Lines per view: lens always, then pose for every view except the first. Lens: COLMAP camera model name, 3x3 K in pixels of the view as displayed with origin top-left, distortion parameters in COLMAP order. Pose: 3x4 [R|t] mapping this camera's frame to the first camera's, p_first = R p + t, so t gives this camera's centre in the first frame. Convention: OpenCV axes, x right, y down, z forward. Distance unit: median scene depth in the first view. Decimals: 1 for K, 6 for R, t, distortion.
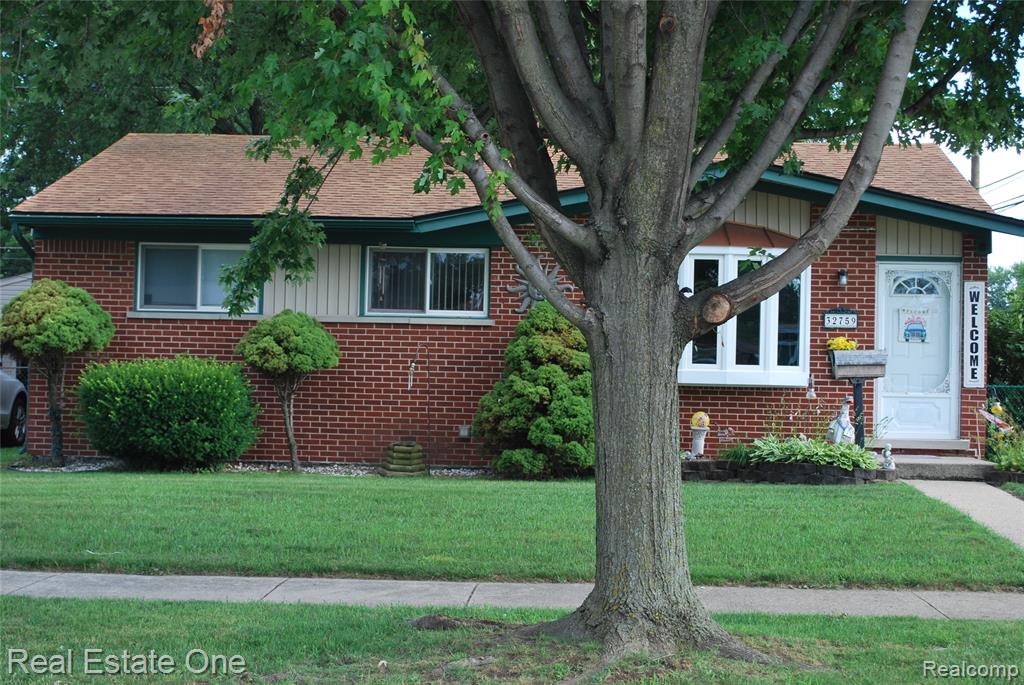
lens RADIAL K [[1705.9, 0, 509.4], [0, 1705.9, 343.5], [0, 0, 1]] dist [0.004740, 0.000000]
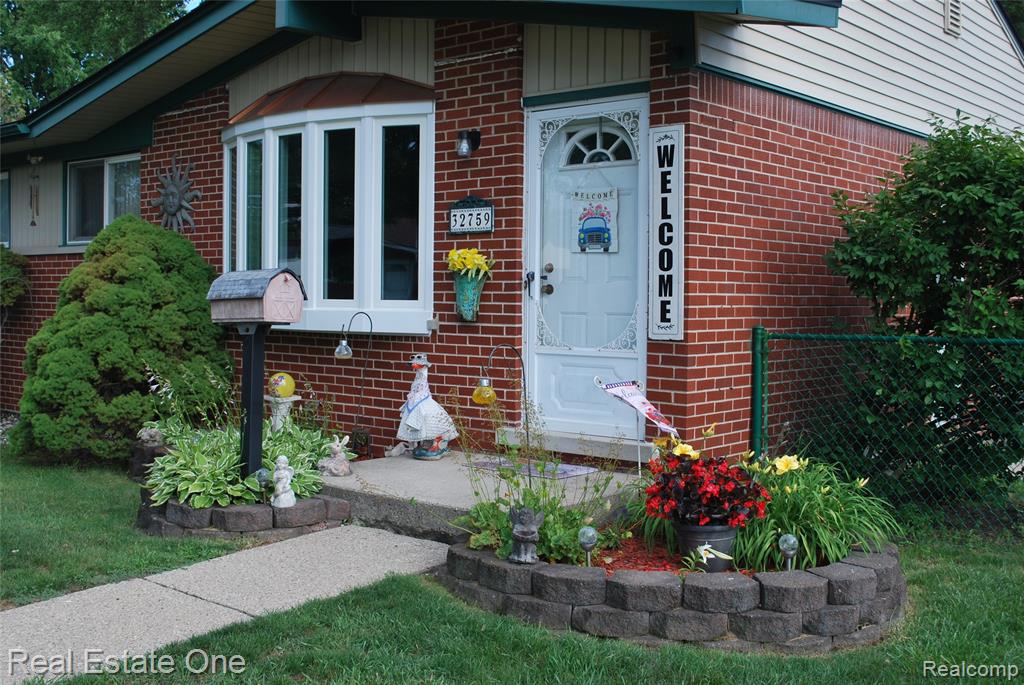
lens RADIAL K [[1152.7, 0, 466.2], [0, 1152.7, 340.4], [0, 0, 1]] dist [-0.047099, 0.000000]
pose [[0.774411, 0.011845, -0.632572, 0.437589], [0.019690, 0.998889, 0.042810, 0.010472], [0.632376, -0.045608, 0.773318, 0.700125]]
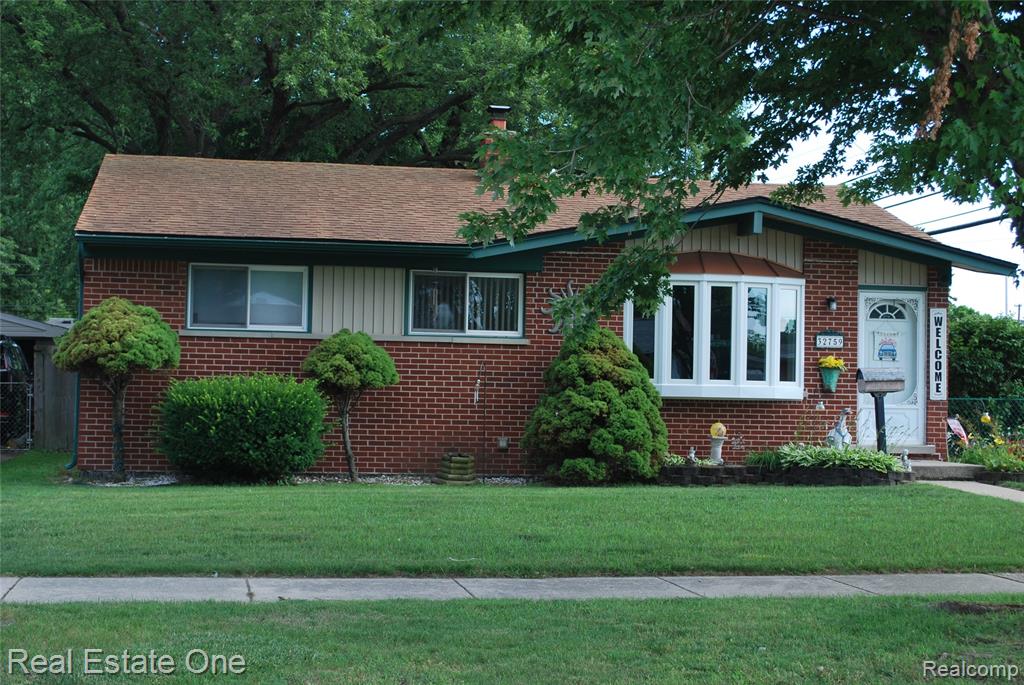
lens RADIAL K [[1622.5, 0, 510.9], [0, 1622.5, 342.1], [0, 0, 1]] dist [0.000003, 0.000000]
pose [[0.970790, 0.004160, 0.239896, -0.271888], [-0.002050, 0.999957, -0.009047, -0.002830], [-0.239923, 0.008291, 0.970757, 0.001010]]
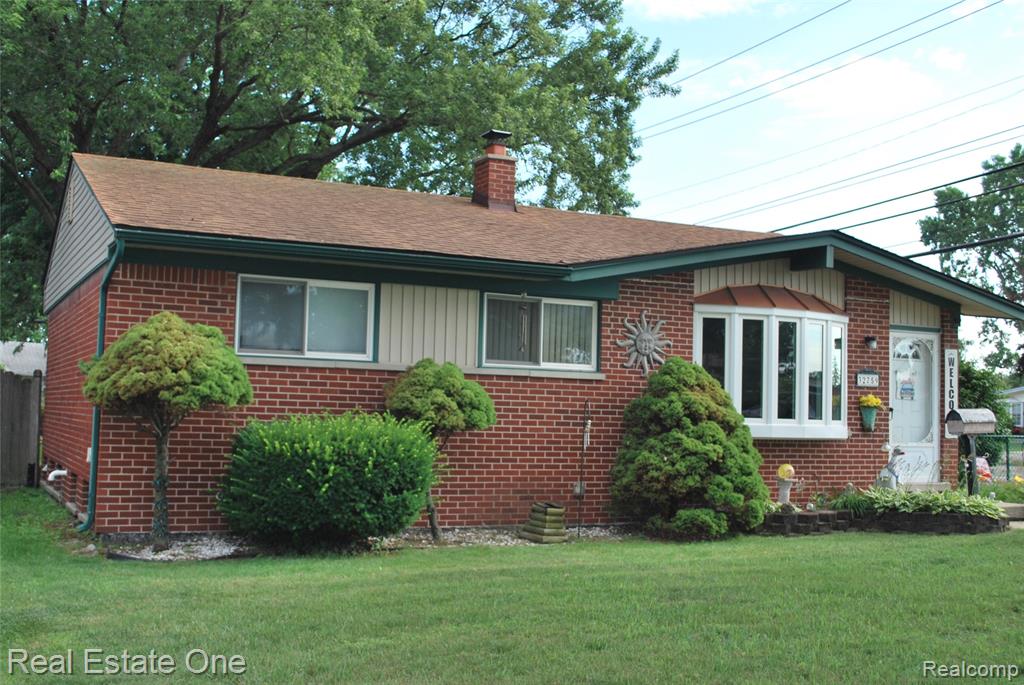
lens RADIAL K [[1152.7, 0, 506.7], [0, 1152.7, 342.7], [0, 0, 1]] dist [-0.047099, 0.000000]
pose [[0.867515, 0.031461, 0.496415, -0.394943], [-0.015656, 0.999230, -0.035968, -0.007170], [-0.497165, 0.023431, 0.867340, 0.456940]]
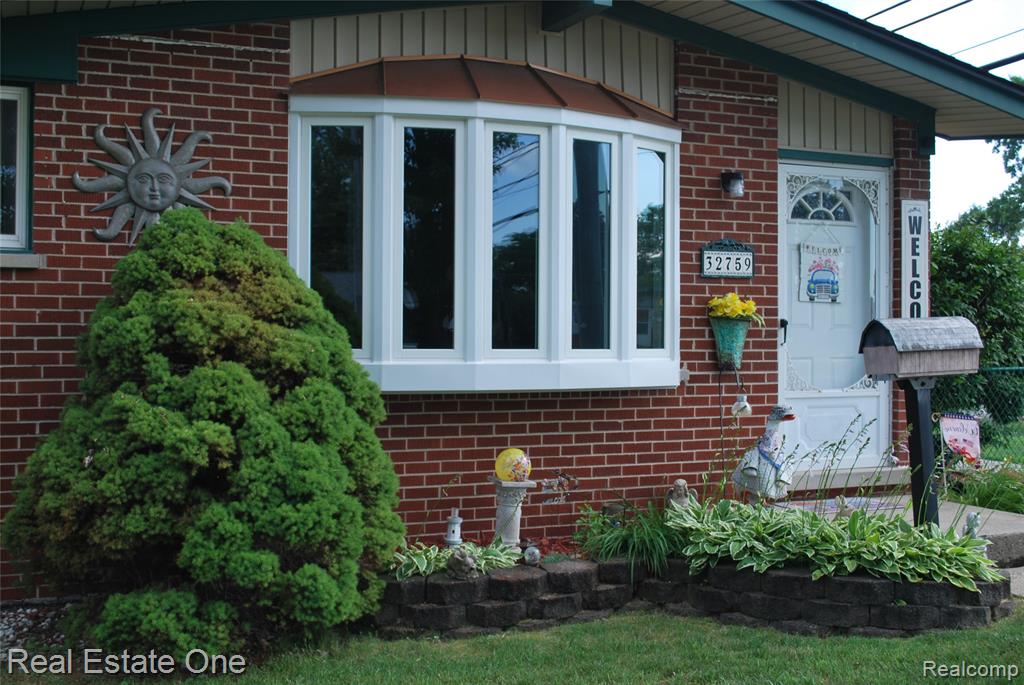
lens RADIAL K [[1152.7, 0, 506.2], [0, 1152.7, 339.7], [0, 0, 1]] dist [-0.047099, 0.000000]
pose [[0.893880, -0.019397, 0.447886, -0.034616], [0.007355, 0.999564, 0.028610, -0.000013], [-0.448245, -0.022280, 0.893633, 0.703088]]
